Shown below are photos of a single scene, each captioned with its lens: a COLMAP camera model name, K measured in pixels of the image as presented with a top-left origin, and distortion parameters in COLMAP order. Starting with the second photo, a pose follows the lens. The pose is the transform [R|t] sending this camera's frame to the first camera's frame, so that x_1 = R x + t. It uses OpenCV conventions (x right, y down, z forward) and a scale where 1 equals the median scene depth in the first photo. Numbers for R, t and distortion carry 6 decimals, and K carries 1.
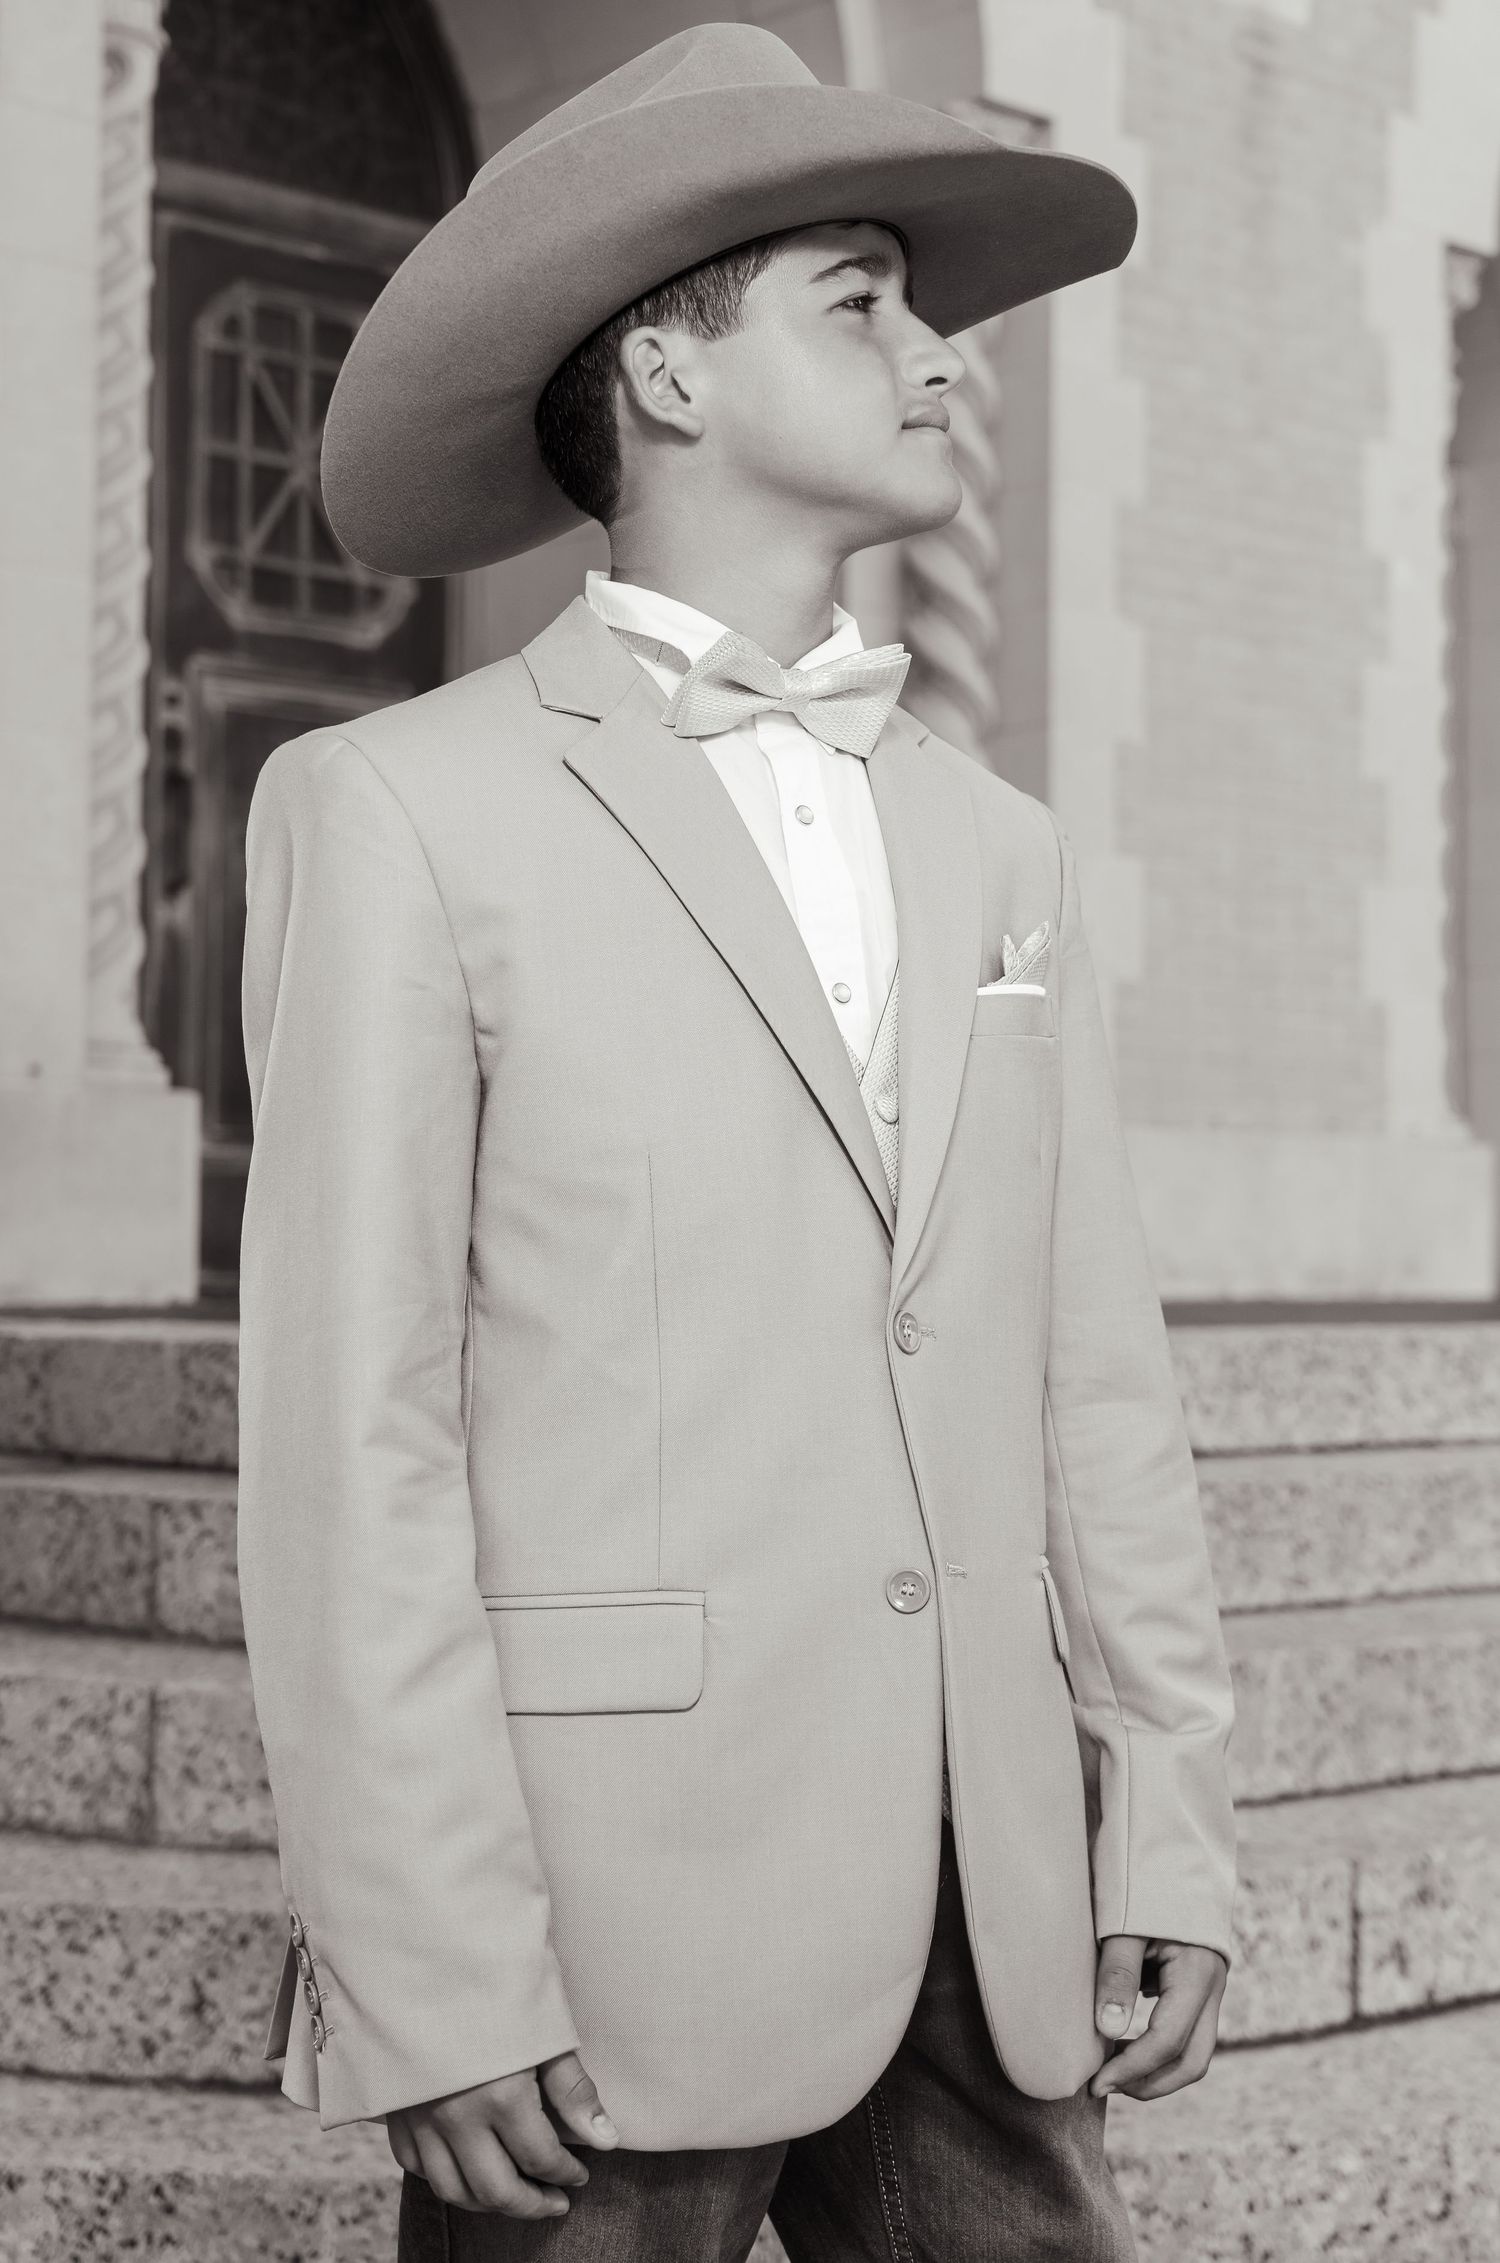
lens RADIAL K [[3780.9, 0, 750.8], [0, 3780.9, 1067.0], [0, 0, 1]] dist [0.054167, 0.093200]
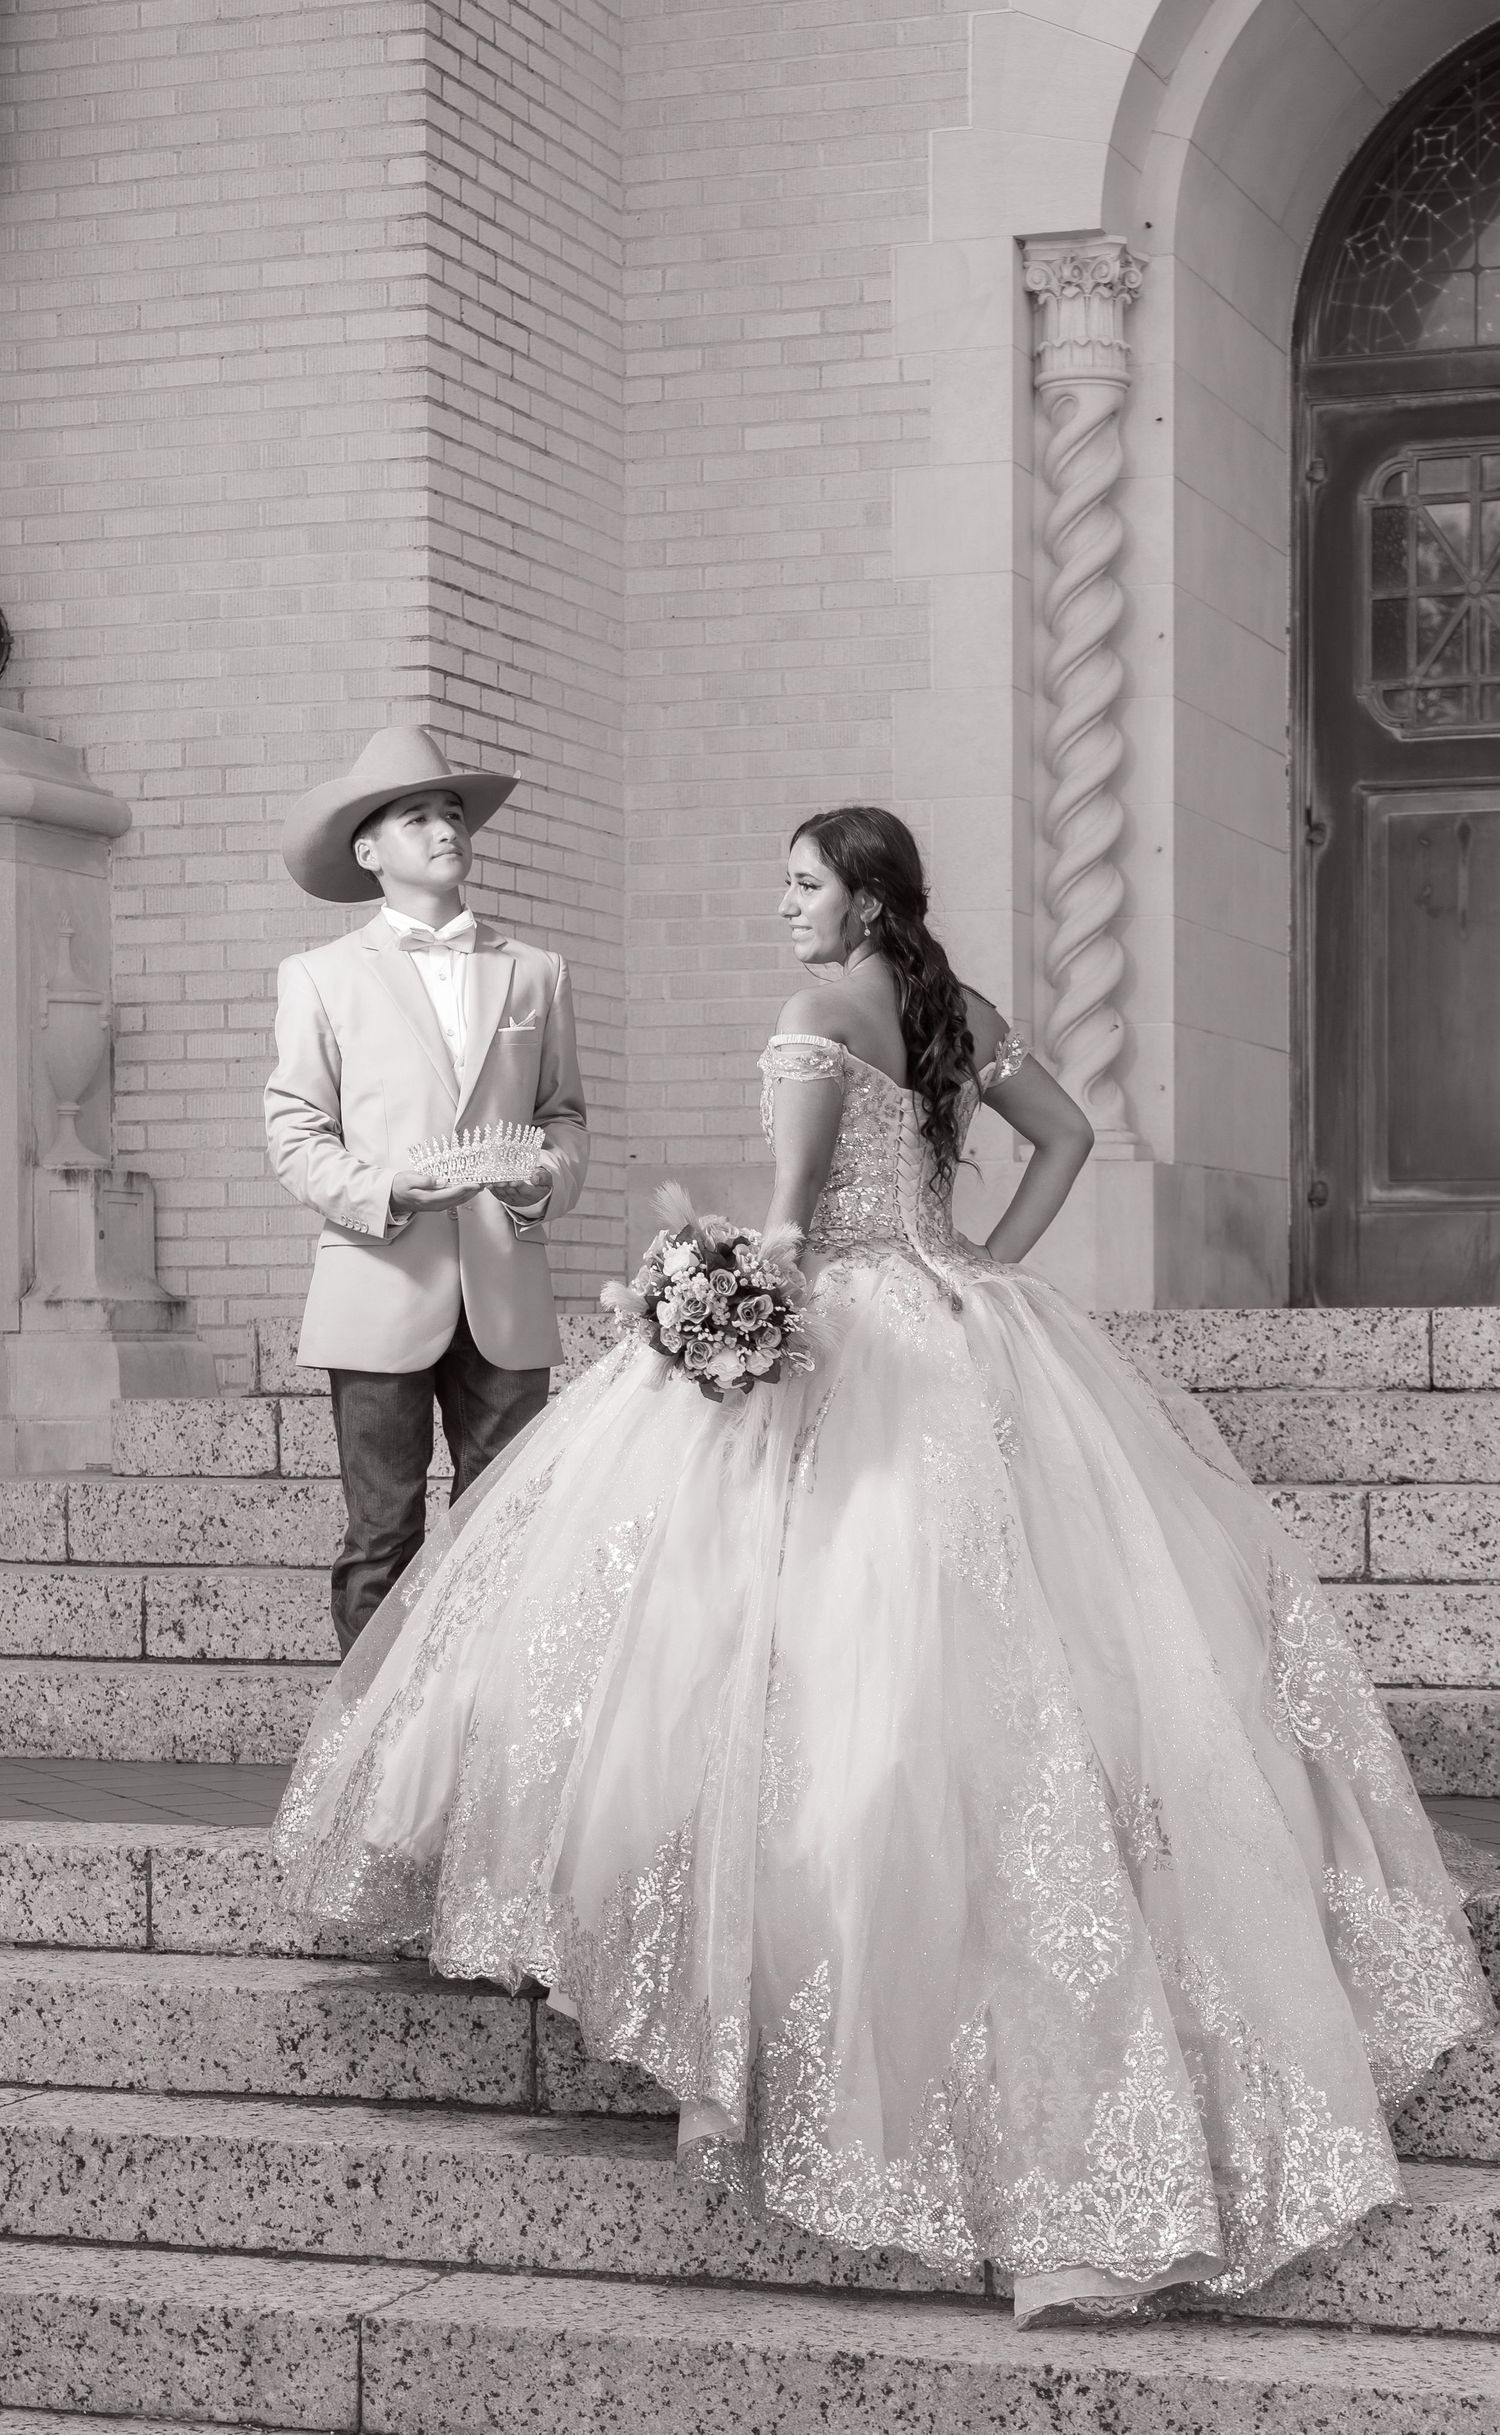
lens RADIAL K [[4731.7, 0, 739.7], [0, 4731.7, 1395.2], [0, 0, 1]] dist [0.060804, 0.021167]
pose [[0.456326, -0.001430, -0.889812, 2.116157], [0.051356, 0.998374, 0.024733, 0.068016], [0.888330, -0.056983, 0.455657, 0.172894]]
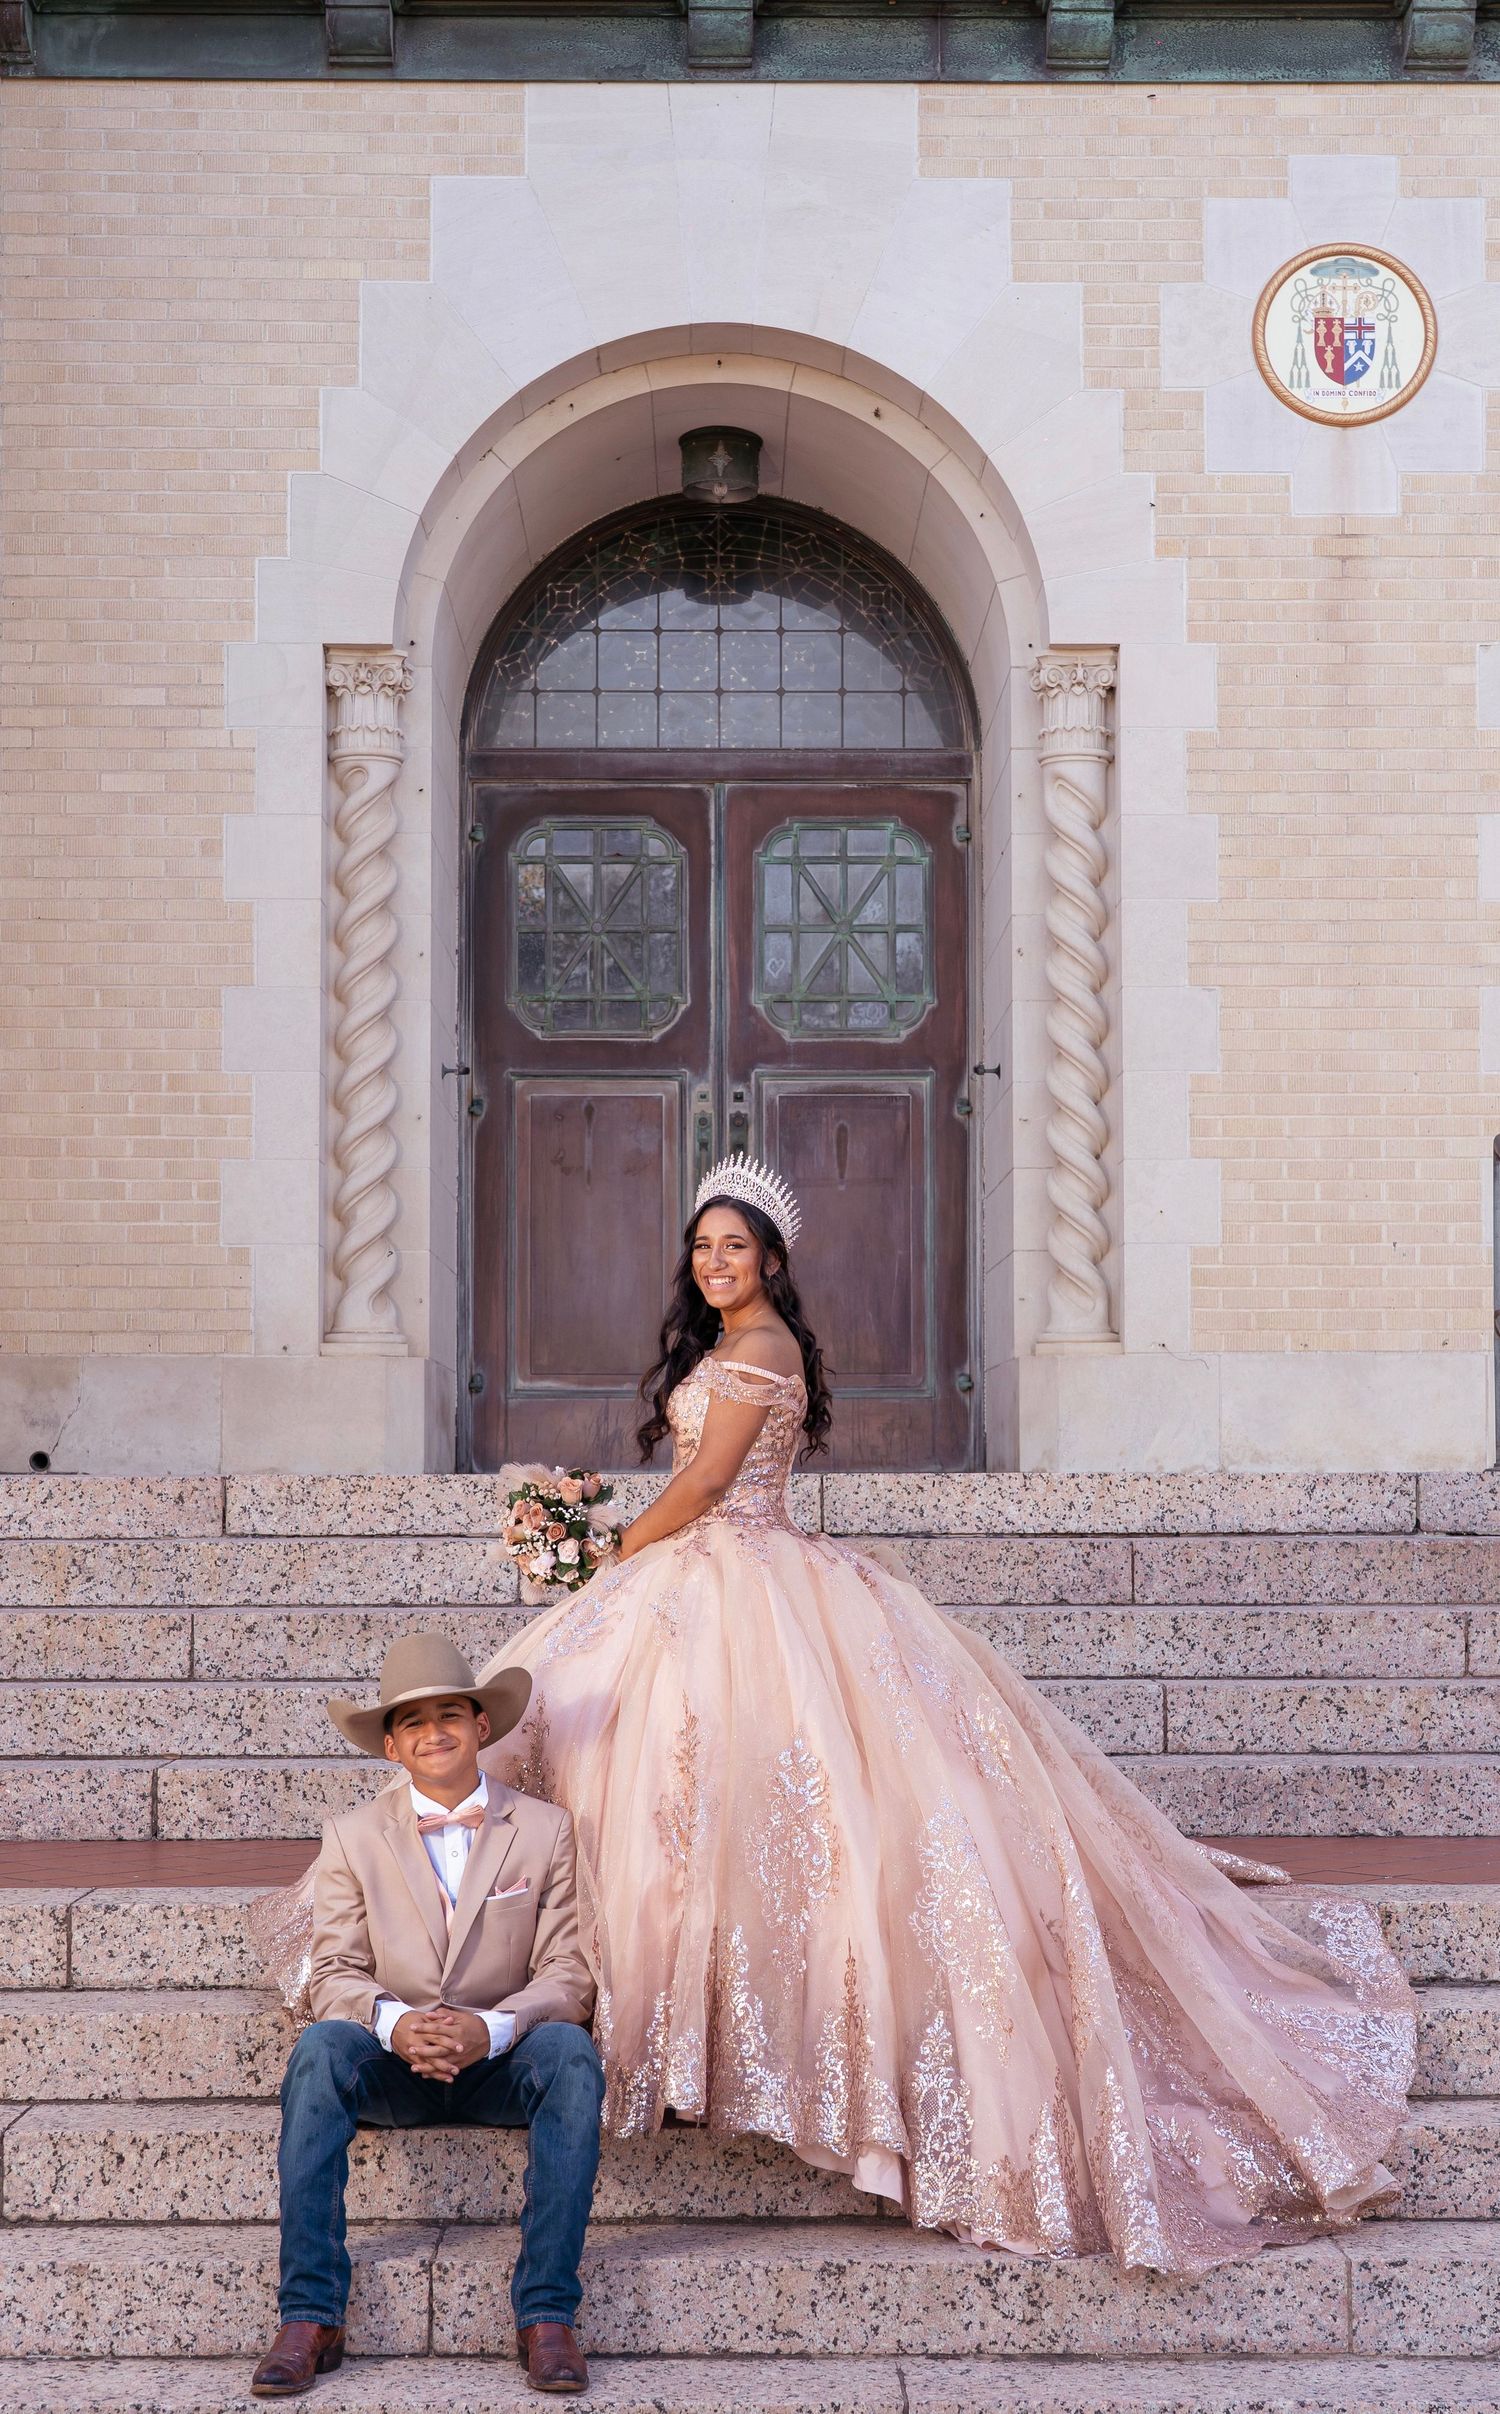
lens RADIAL K [[3818.3, 0, 759.8], [0, 3818.3, 1275.4], [0, 0, 1]] dist [0.072709, -0.121933]
pose [[0.734403, -0.048453, -0.676982, 1.903949], [0.040134, 0.998803, -0.027948, 0.041165], [0.677526, -0.006645, 0.735468, -0.292969]]
